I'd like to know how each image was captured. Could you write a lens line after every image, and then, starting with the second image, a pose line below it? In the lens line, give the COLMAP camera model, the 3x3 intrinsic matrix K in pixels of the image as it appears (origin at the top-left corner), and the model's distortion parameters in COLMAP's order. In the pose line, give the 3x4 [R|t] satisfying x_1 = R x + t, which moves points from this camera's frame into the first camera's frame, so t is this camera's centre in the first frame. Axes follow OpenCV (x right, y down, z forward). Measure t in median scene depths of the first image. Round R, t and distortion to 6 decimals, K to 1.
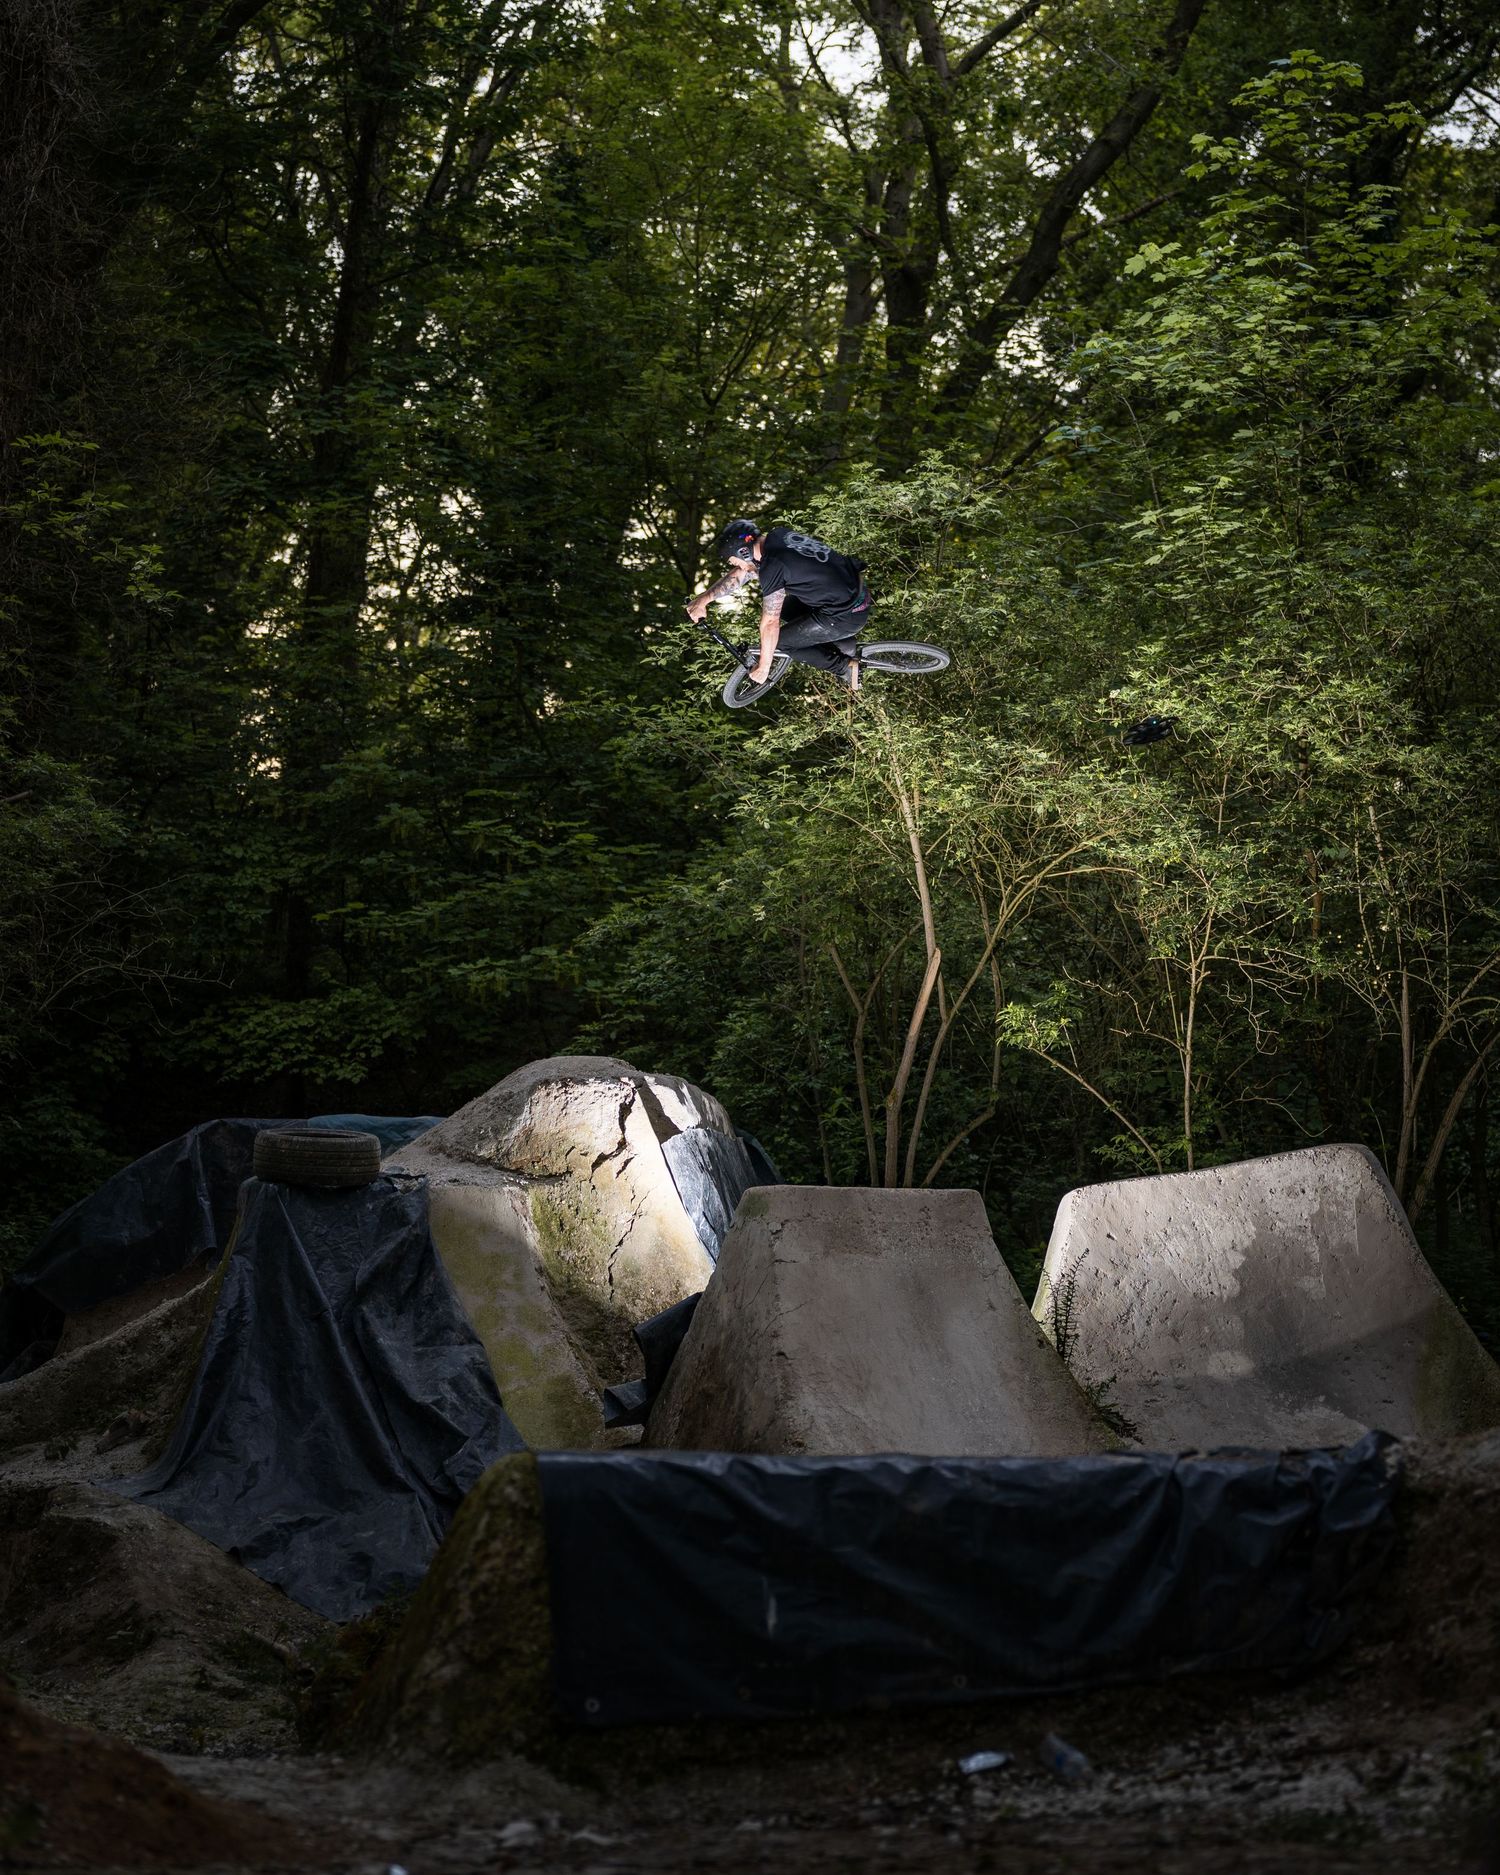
lens RADIAL K [[3668.9, 0, 795.7], [0, 3668.9, 932.6], [0, 0, 1]] dist [0.036429, 0.043622]
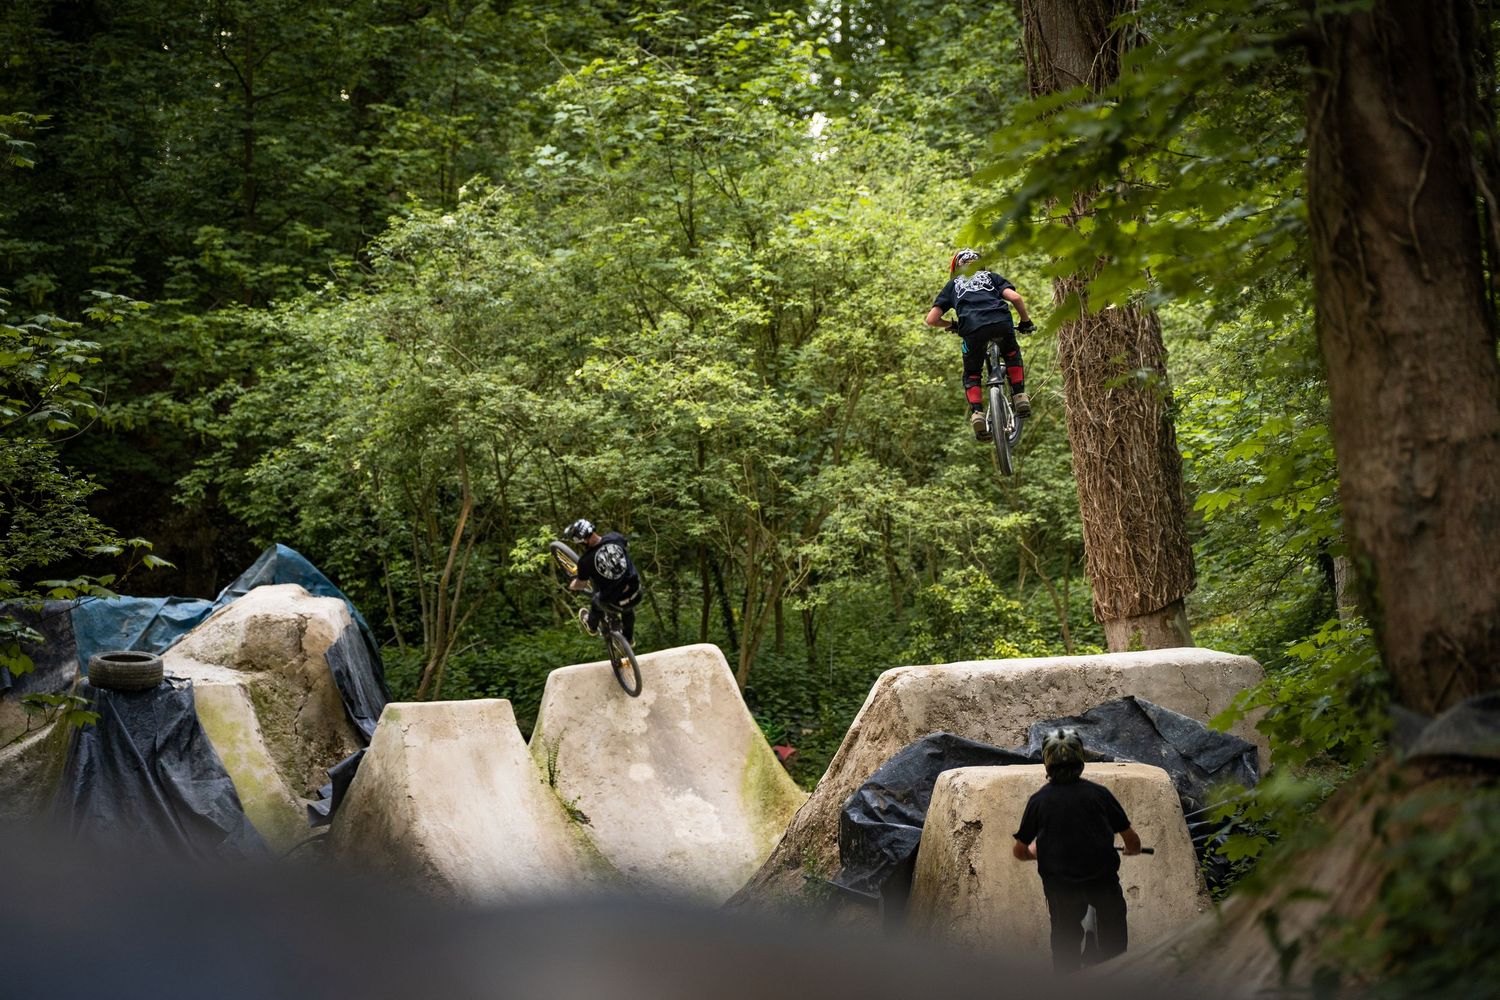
lens RADIAL K [[4486.1, 0, 750.0], [0, 4486.1, 500.0], [0, 0, 1]] dist [0.680159, 15.347617]
pose [[0.991558, -0.014312, 0.128870, -0.116586], [-0.004740, 0.989225, 0.146326, -0.347577], [-0.129575, -0.145702, 0.980806, -1.200440]]
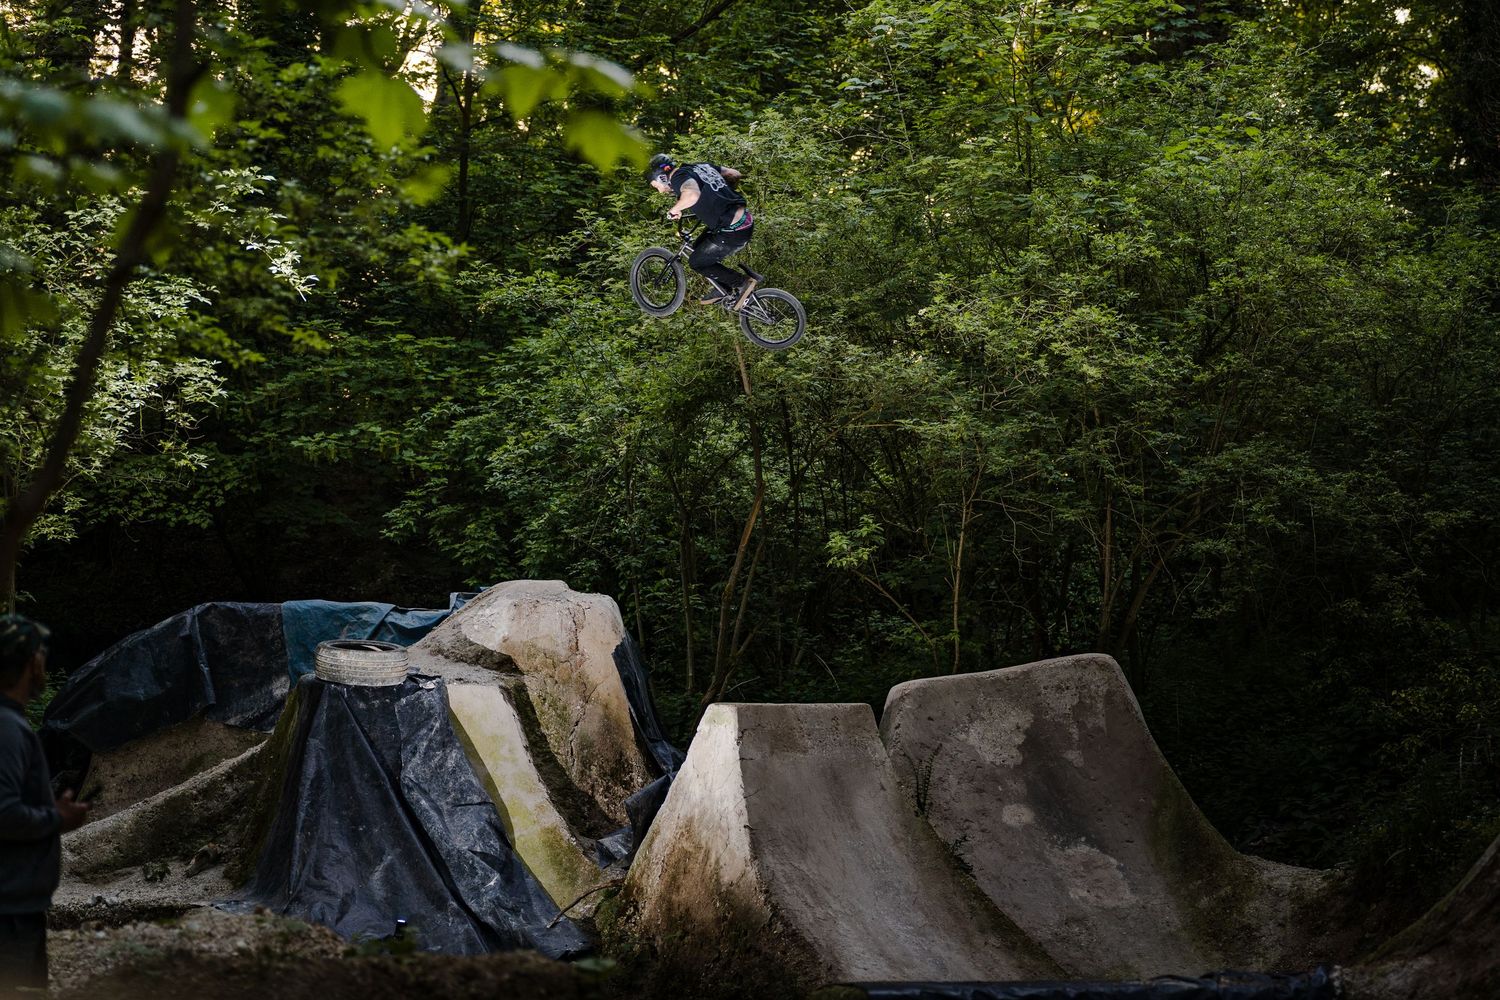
lens RADIAL K [[3372.4, 0, 754.2], [0, 3372.4, 463.1], [0, 0, 1]] dist [0.009789, 0.429069]
pose [[0.989978, 0.012648, 0.140657, -0.164980], [-0.021741, 0.997758, 0.063297, -0.095930], [-0.139541, -0.065720, 0.988033, -0.252228]]
